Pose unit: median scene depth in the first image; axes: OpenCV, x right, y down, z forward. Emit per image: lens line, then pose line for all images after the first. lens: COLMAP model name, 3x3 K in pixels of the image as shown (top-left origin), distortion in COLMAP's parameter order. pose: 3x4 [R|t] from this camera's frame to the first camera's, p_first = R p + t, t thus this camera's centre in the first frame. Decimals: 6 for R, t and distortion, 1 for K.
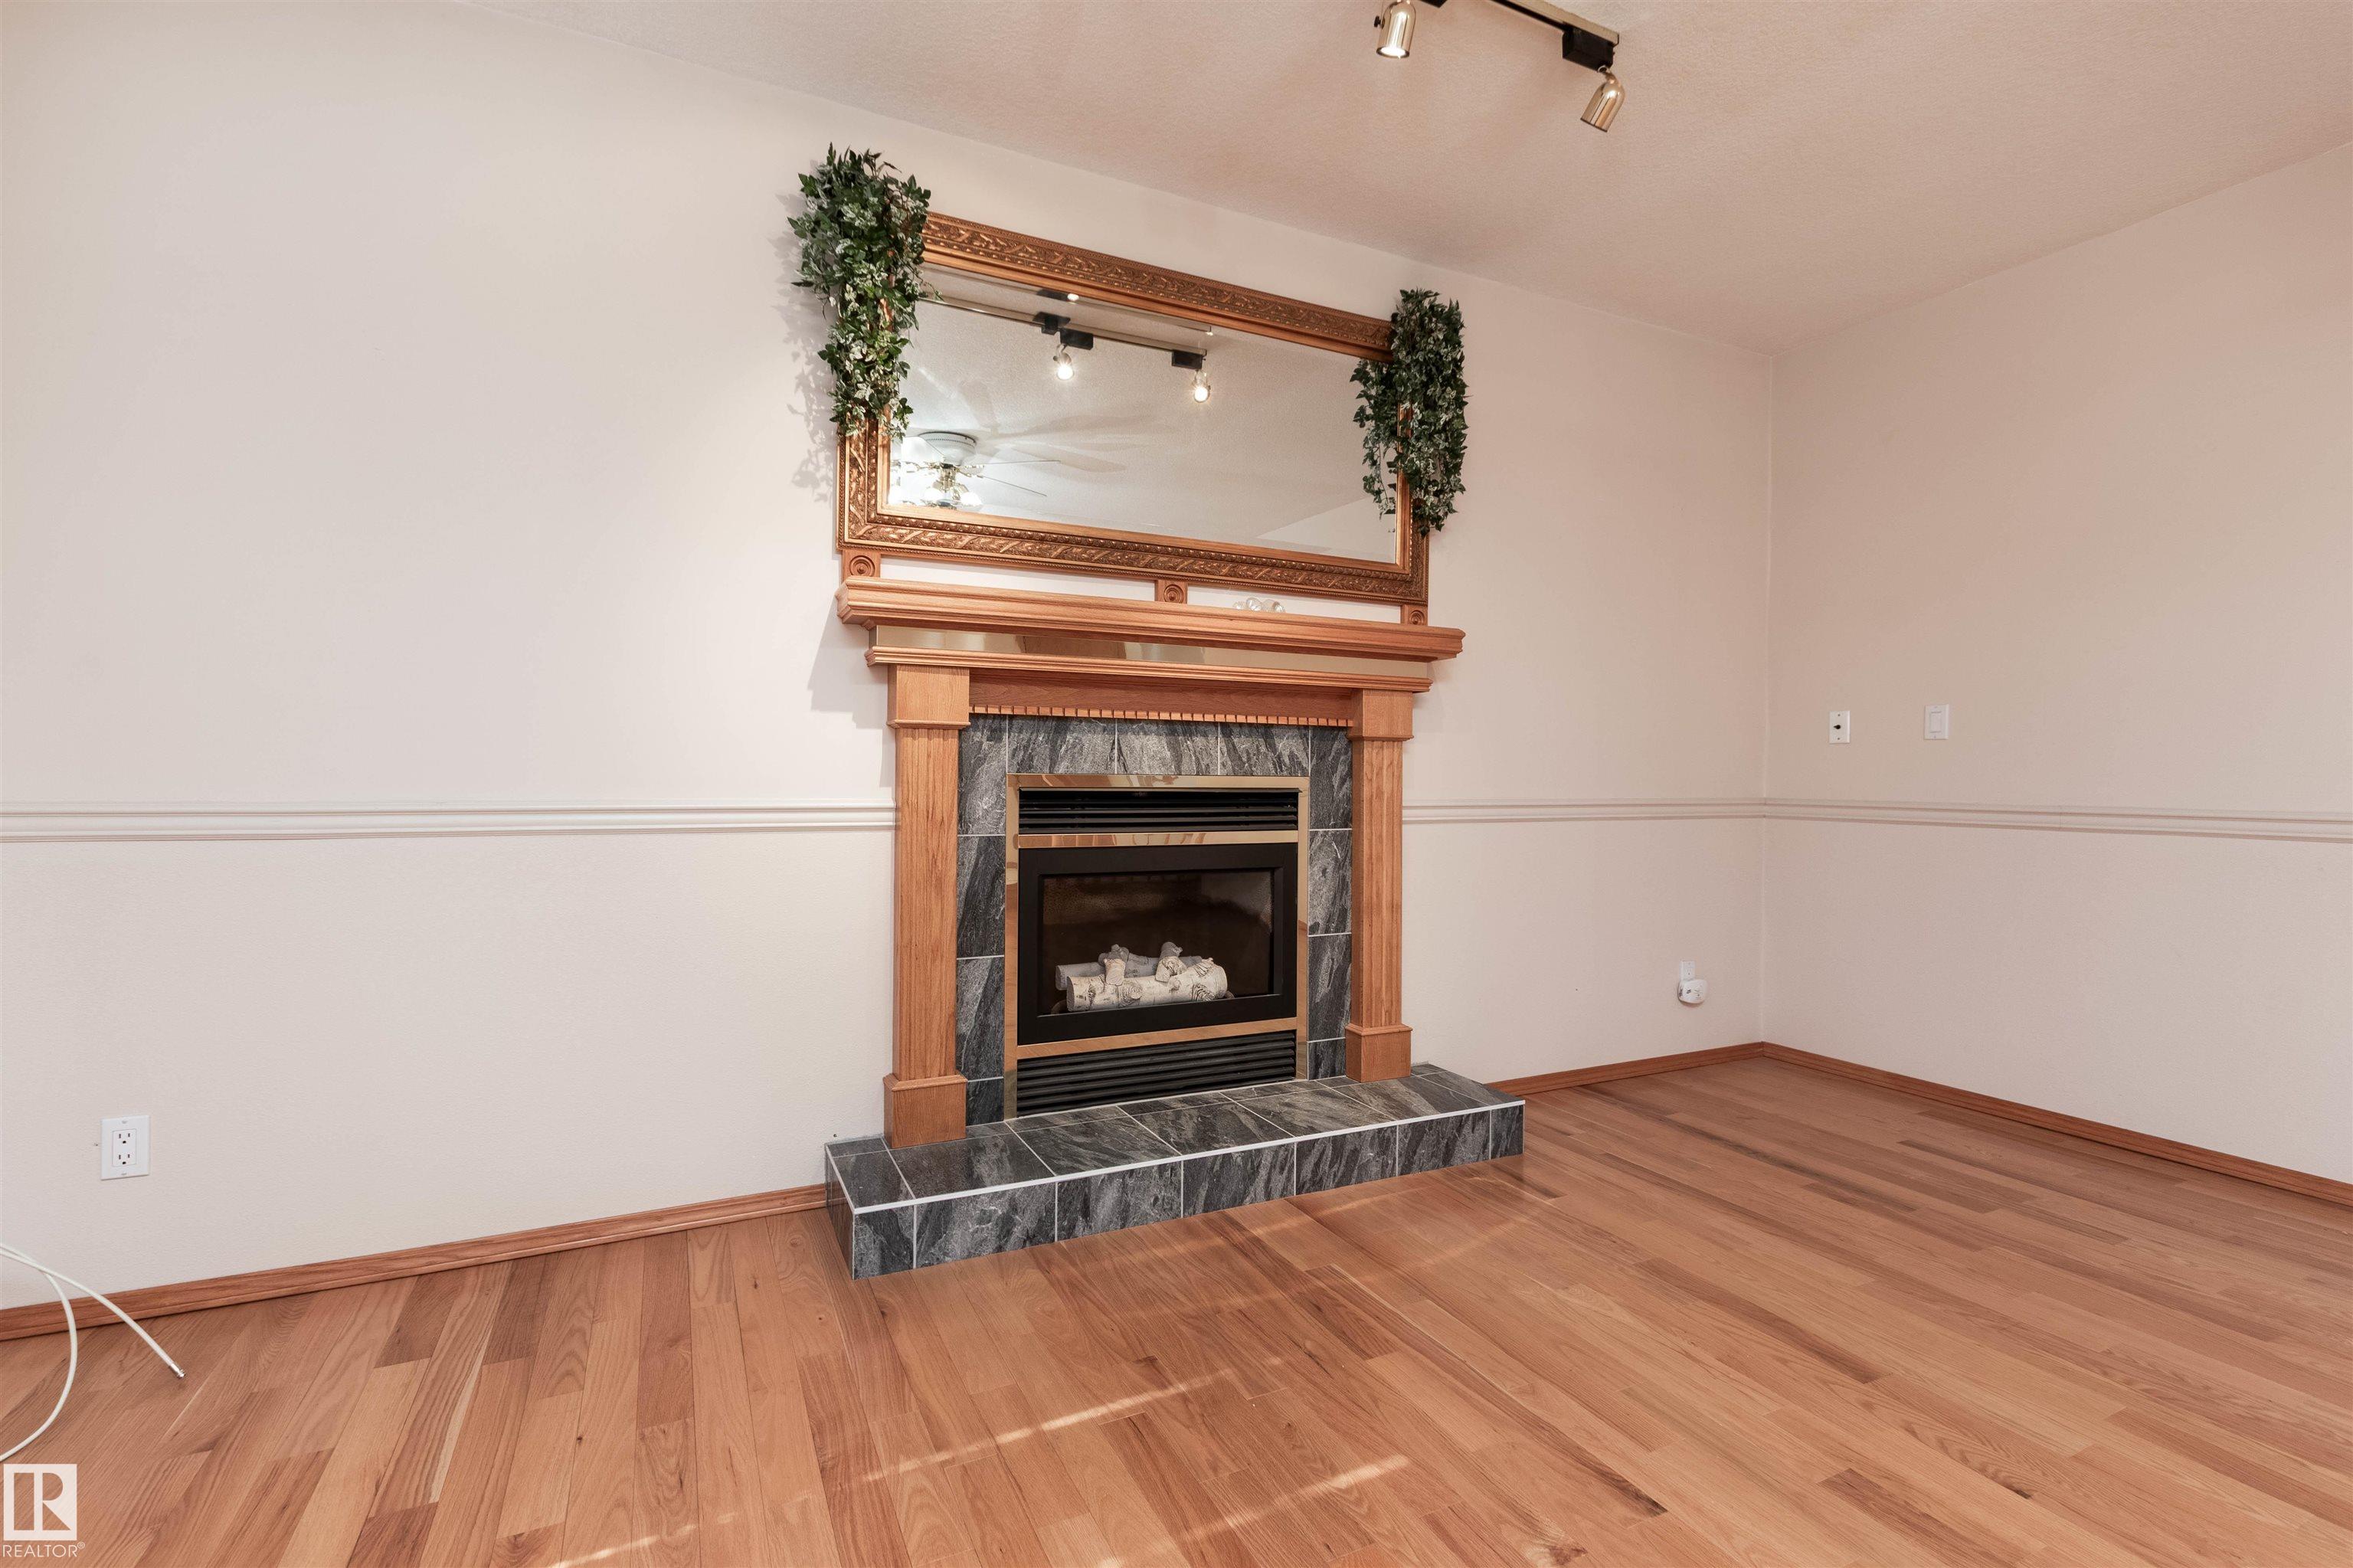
lens RADIAL K [[1046.9, 0, 1176.5], [0, 1046.9, 784.0], [0, 0, 1]] dist [0.004264, 0.000256]
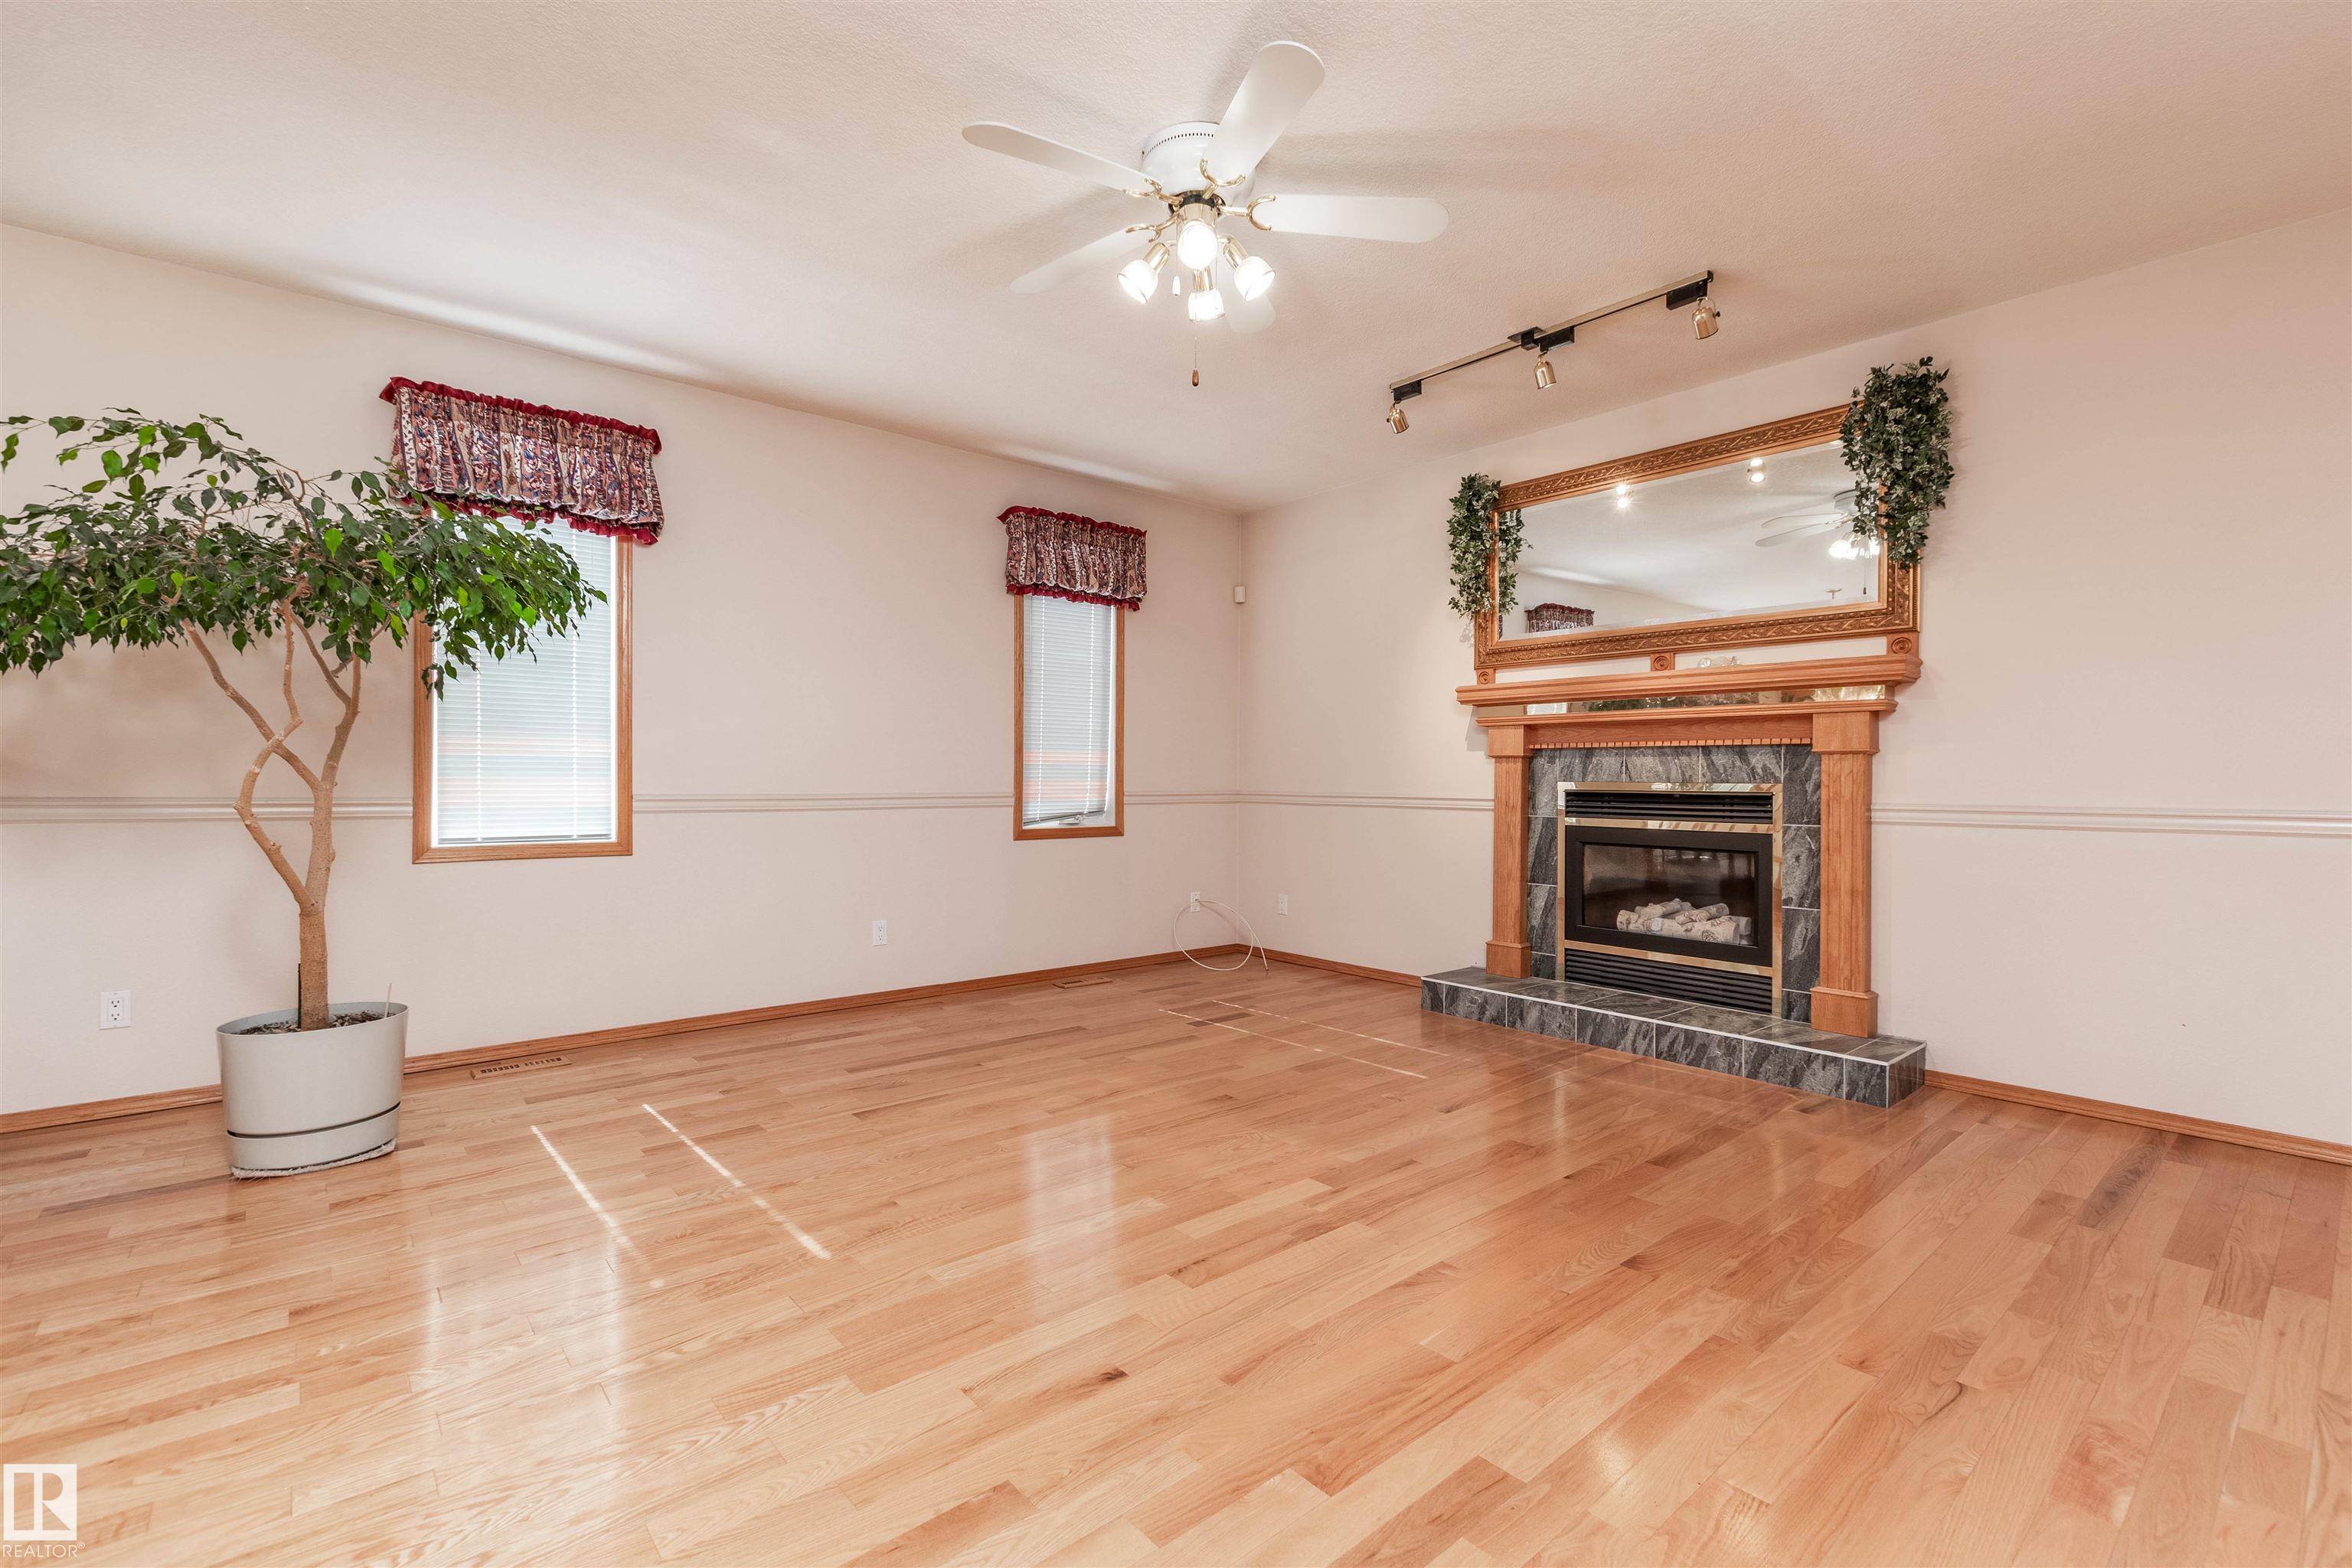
lens RADIAL K [[1020.1, 0, 1178.3], [0, 1020.1, 784.9], [0, 0, 1]] dist [0.000747, -0.001002]
pose [[0.266267, -0.002865, -0.963895, 1.262922], [-0.014939, 0.999863, -0.007099, 0.016298], [0.963783, 0.016289, 0.266188, -0.060918]]
